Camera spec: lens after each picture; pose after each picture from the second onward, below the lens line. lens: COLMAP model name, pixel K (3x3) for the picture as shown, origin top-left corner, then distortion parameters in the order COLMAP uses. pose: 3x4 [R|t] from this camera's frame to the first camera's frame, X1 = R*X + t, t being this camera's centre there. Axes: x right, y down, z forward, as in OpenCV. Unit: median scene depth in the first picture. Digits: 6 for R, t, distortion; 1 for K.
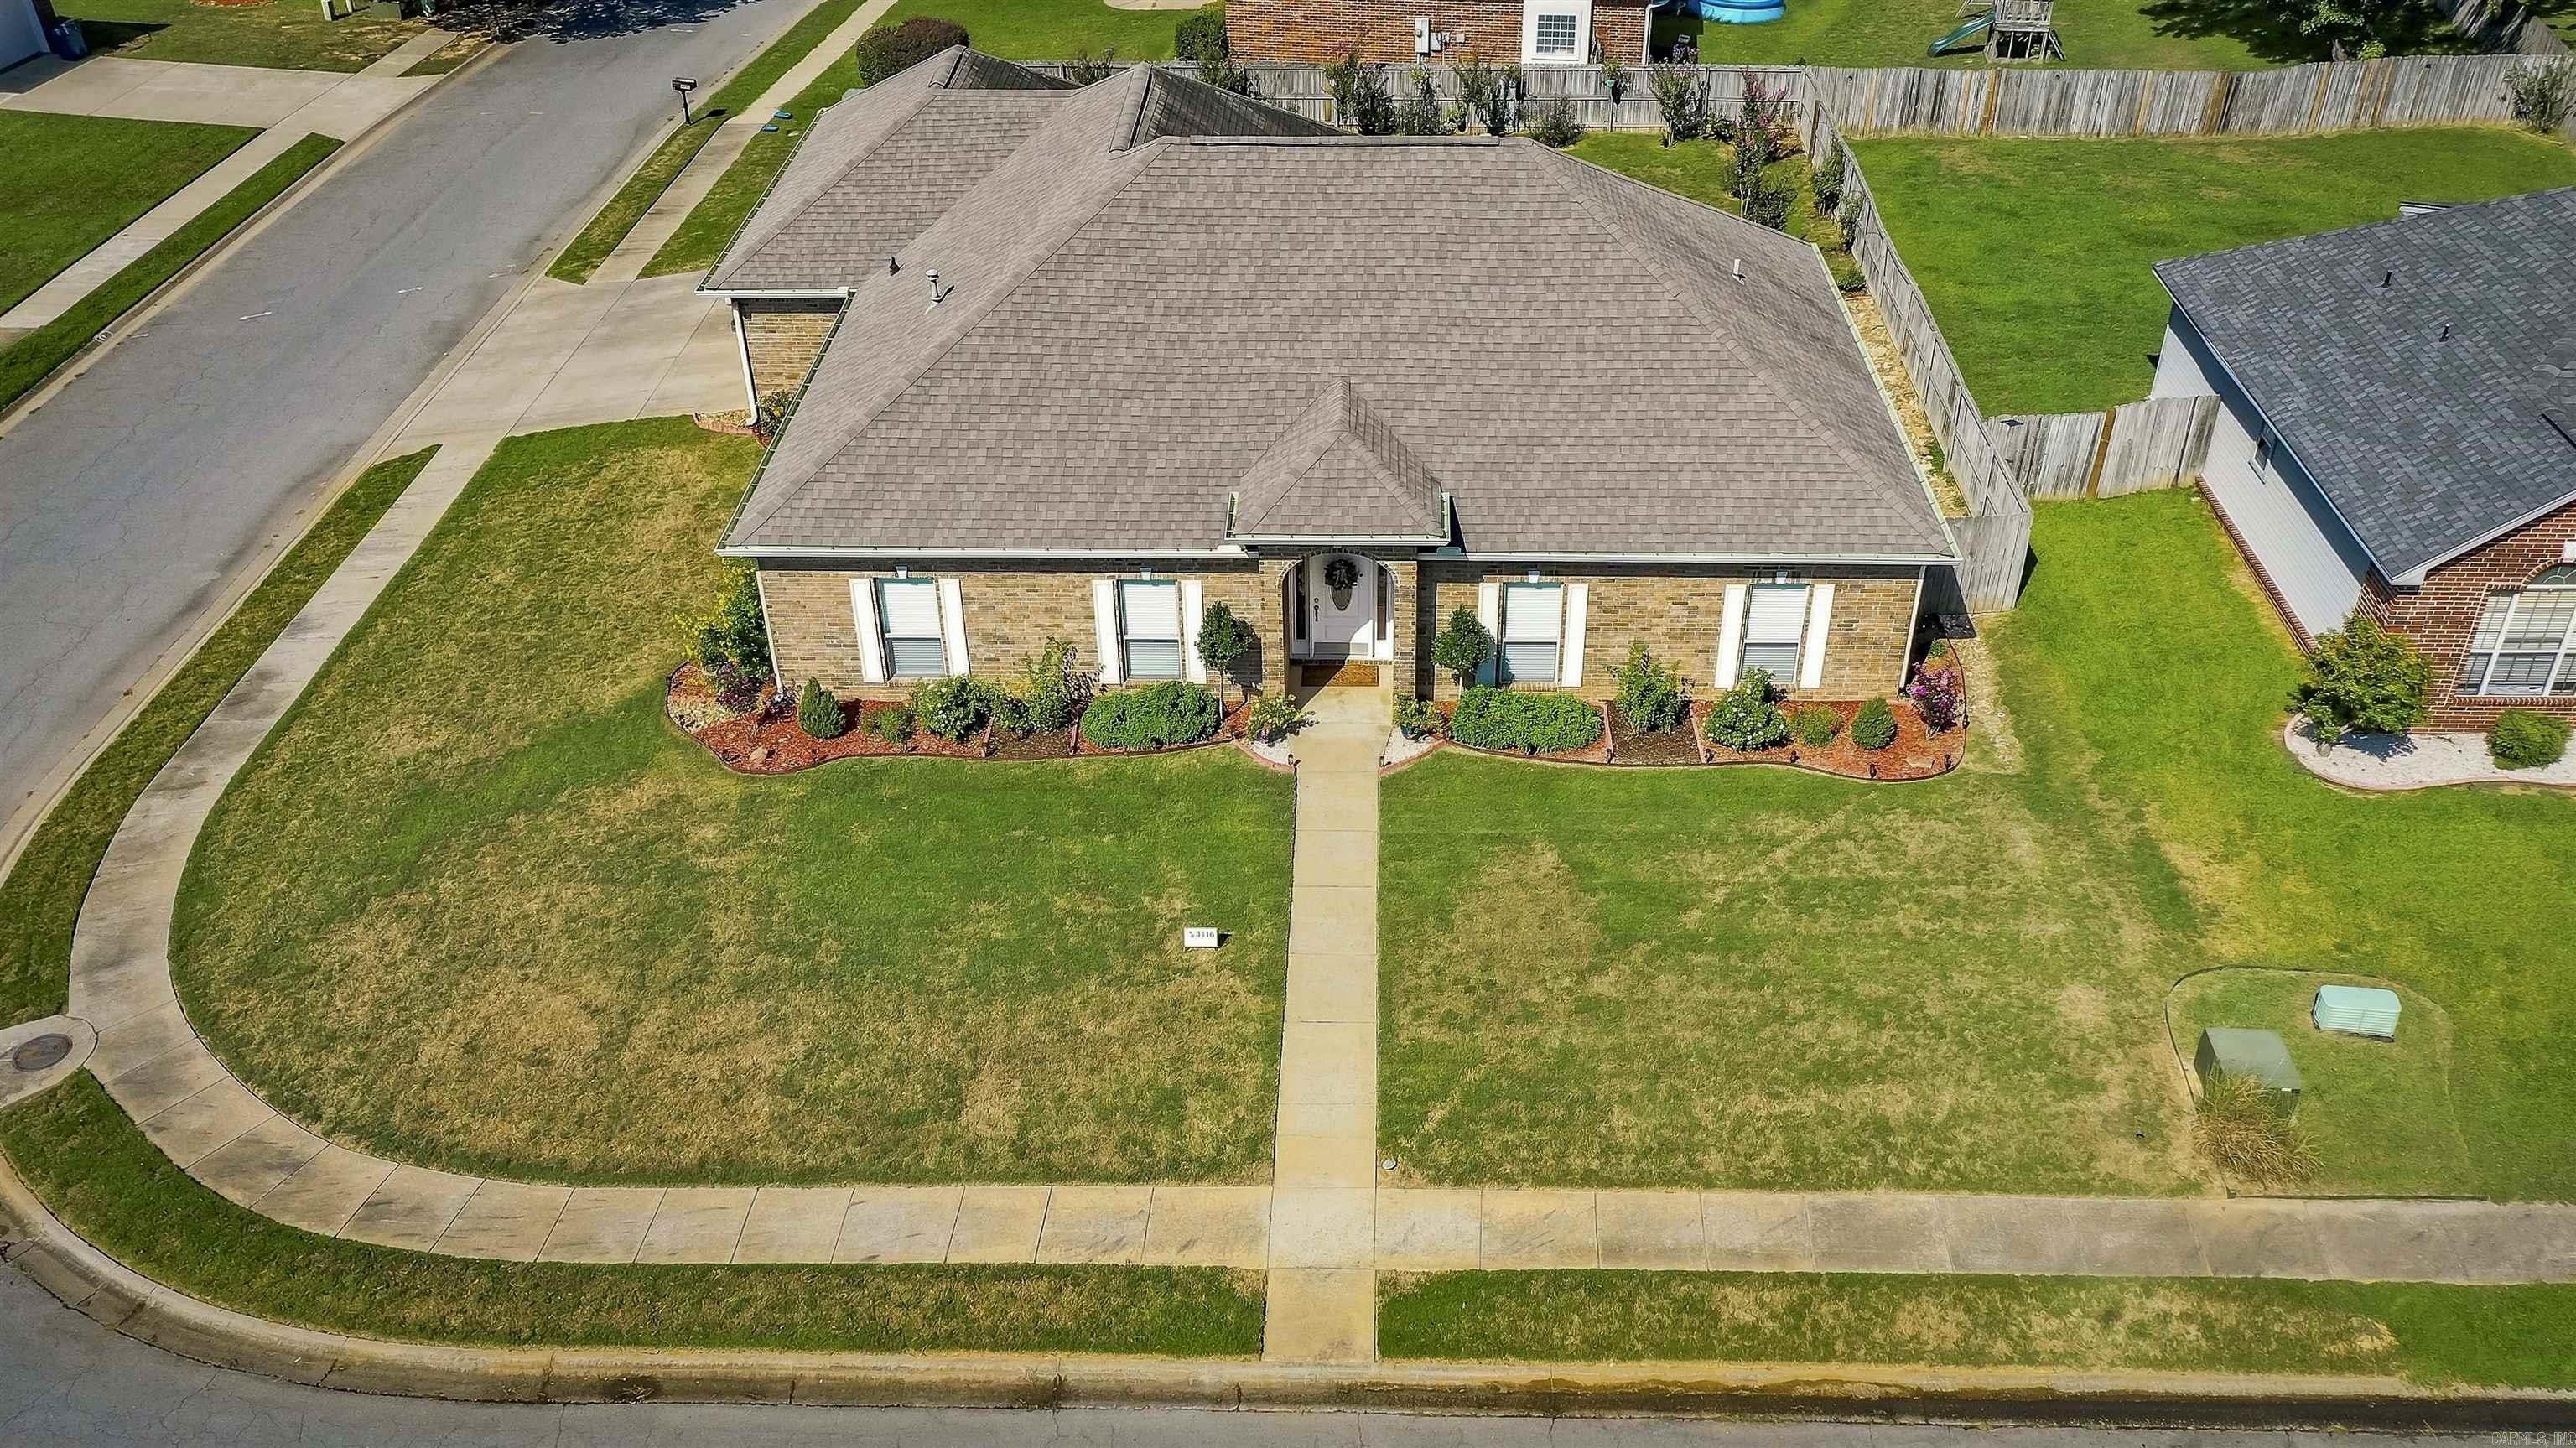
lens RADIAL K [[2081.0, 0, 1373.4], [0, 2081.0, 777.6], [0, 0, 1]] dist [0.023936, 0.005699]
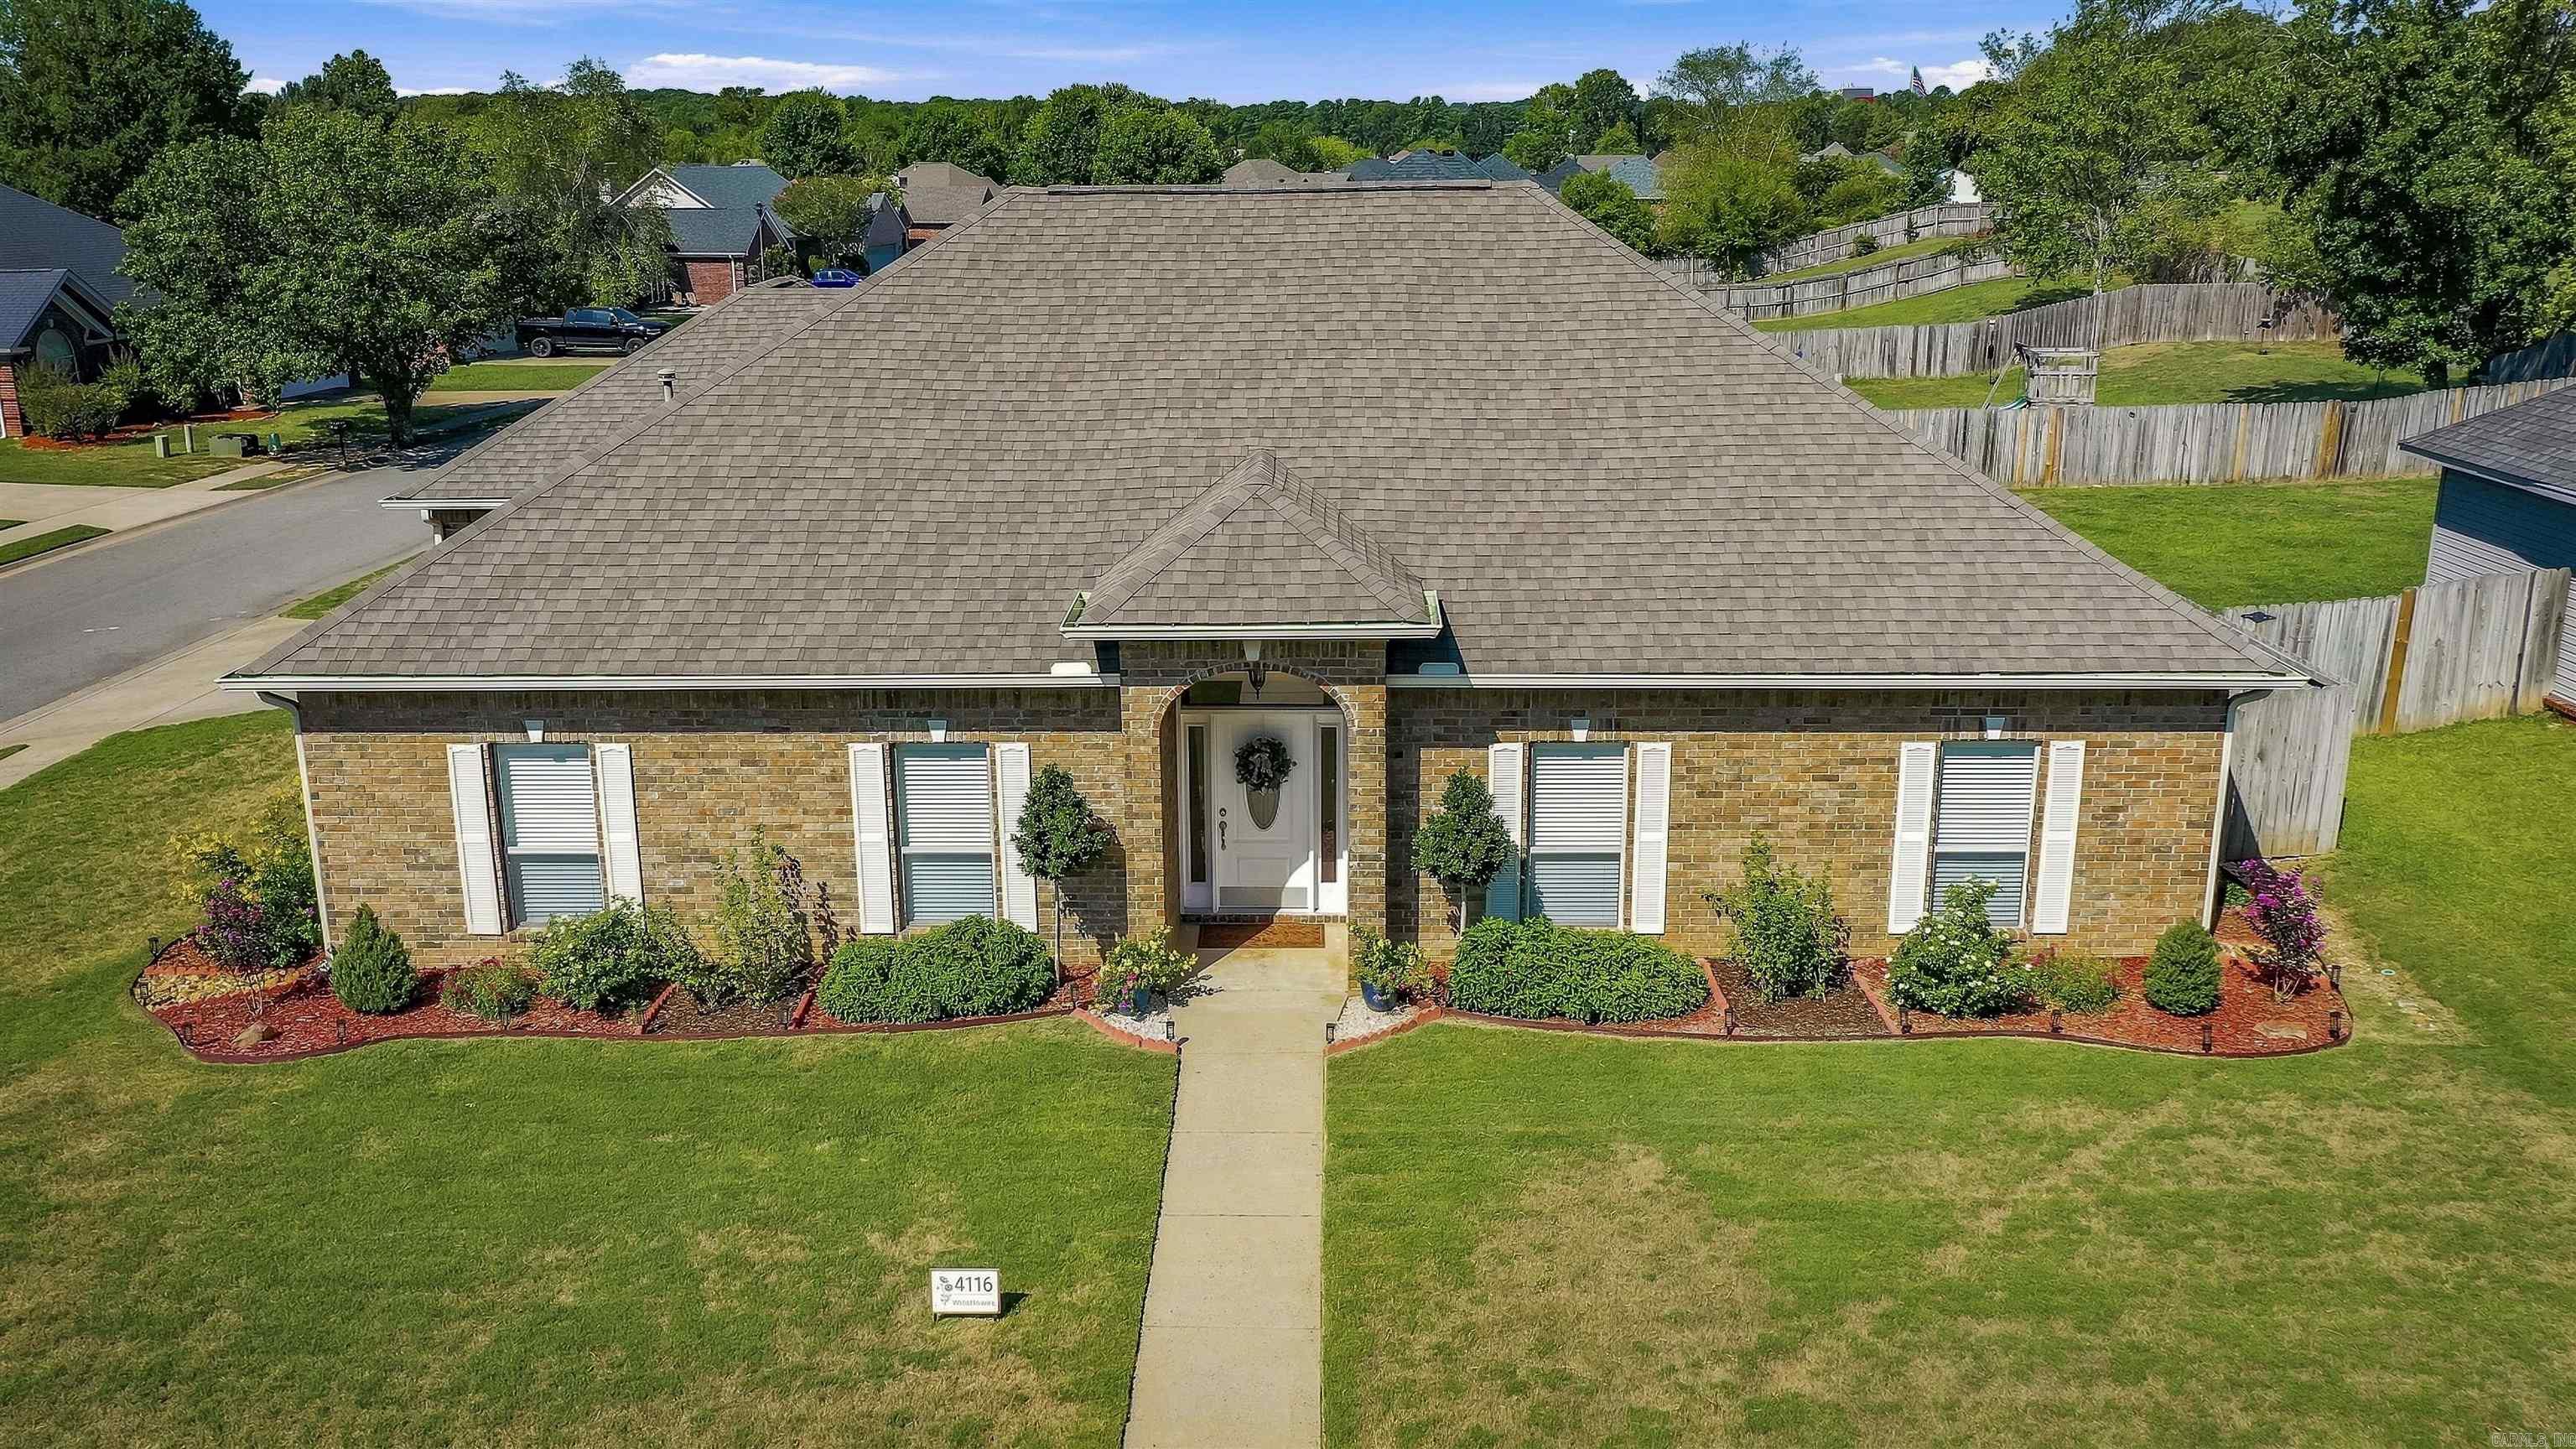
lens RADIAL K [[2057.4, 0, 1296.3], [0, 2057.4, 722.9], [0, 0, 1]] dist [0.018793, 0.003361]
pose [[0.999883, -0.008216, -0.012939, 0.002804], [0.003368, 0.941329, -0.337473, 0.102321], [0.014952, 0.337389, 0.941246, 0.439890]]
